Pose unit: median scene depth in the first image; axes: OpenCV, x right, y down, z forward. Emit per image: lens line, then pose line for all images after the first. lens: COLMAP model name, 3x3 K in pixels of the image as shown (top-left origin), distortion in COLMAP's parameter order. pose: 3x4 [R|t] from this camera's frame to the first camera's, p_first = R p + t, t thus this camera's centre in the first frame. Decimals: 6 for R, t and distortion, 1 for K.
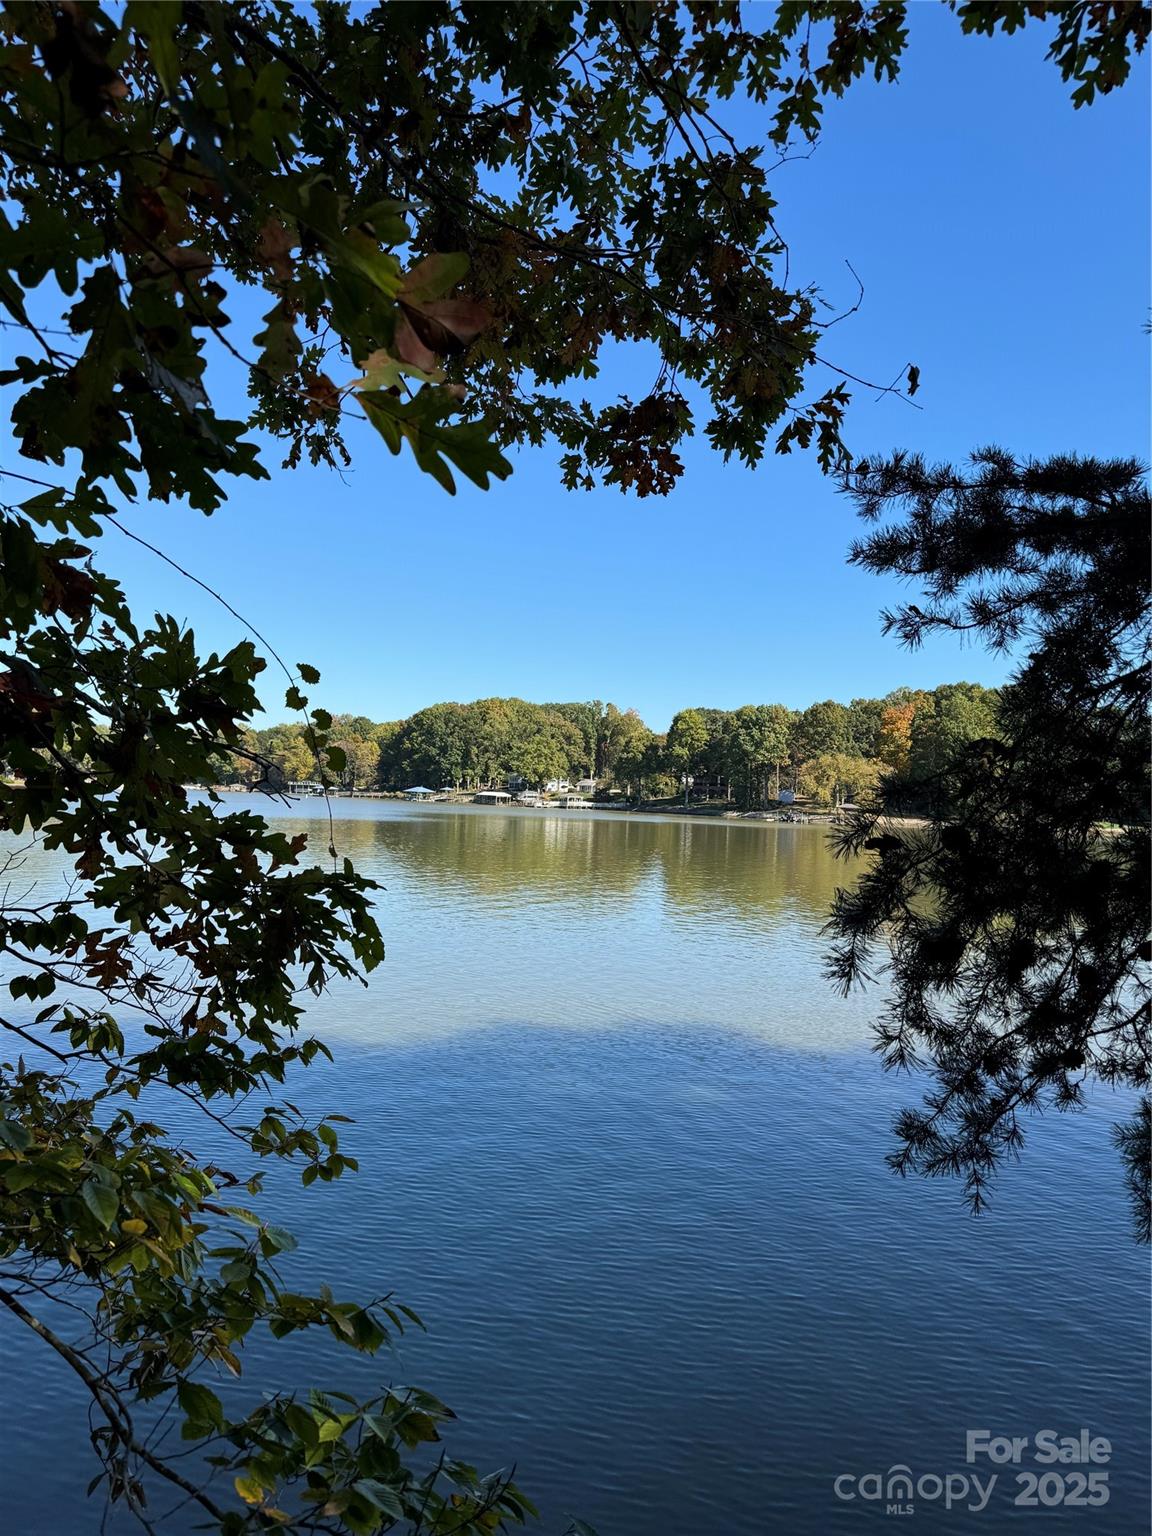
lens RADIAL K [[1071.6, 0, 576.9], [0, 1071.6, 782.1], [0, 0, 1]] dist [0.020926, -0.023248]
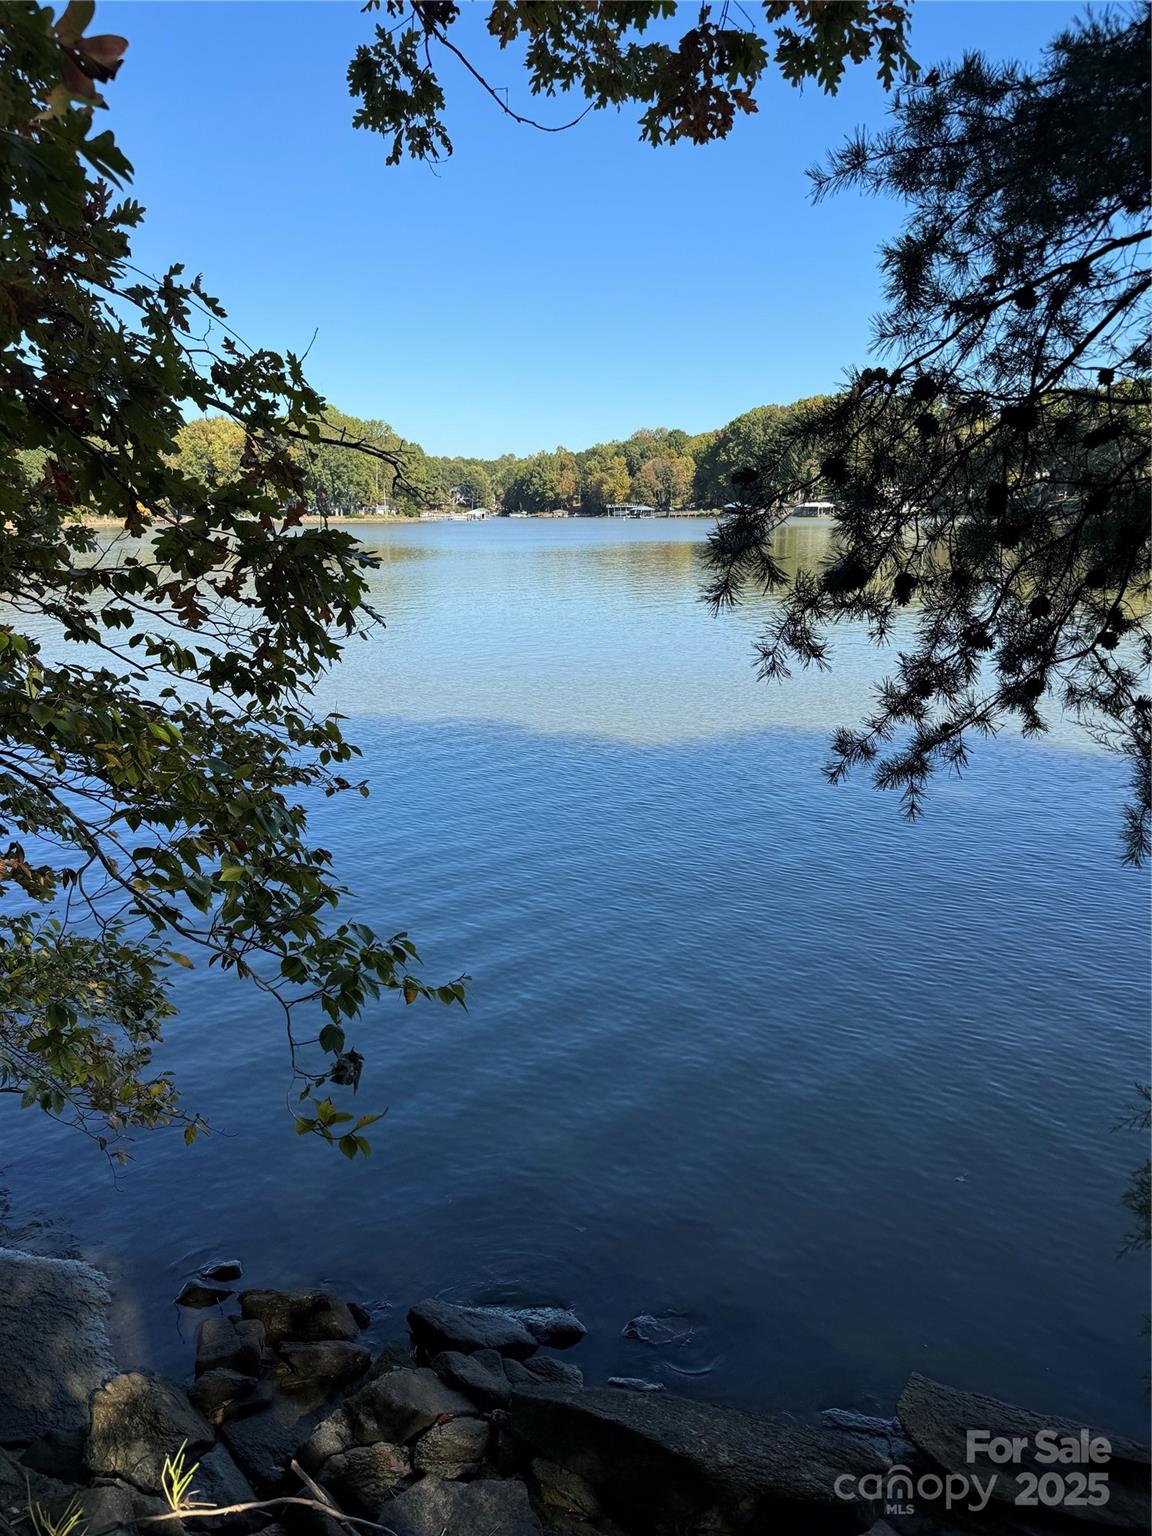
lens RADIAL K [[1069.2, 0, 577.2], [0, 1069.2, 765.1], [0, 0, 1]] dist [0.145467, -0.179857]
pose [[0.956813, 0.013921, -0.290371, 0.343709], [0.056430, 0.970960, 0.232493, 0.057582], [0.285175, -0.238838, 0.928241, -0.133950]]
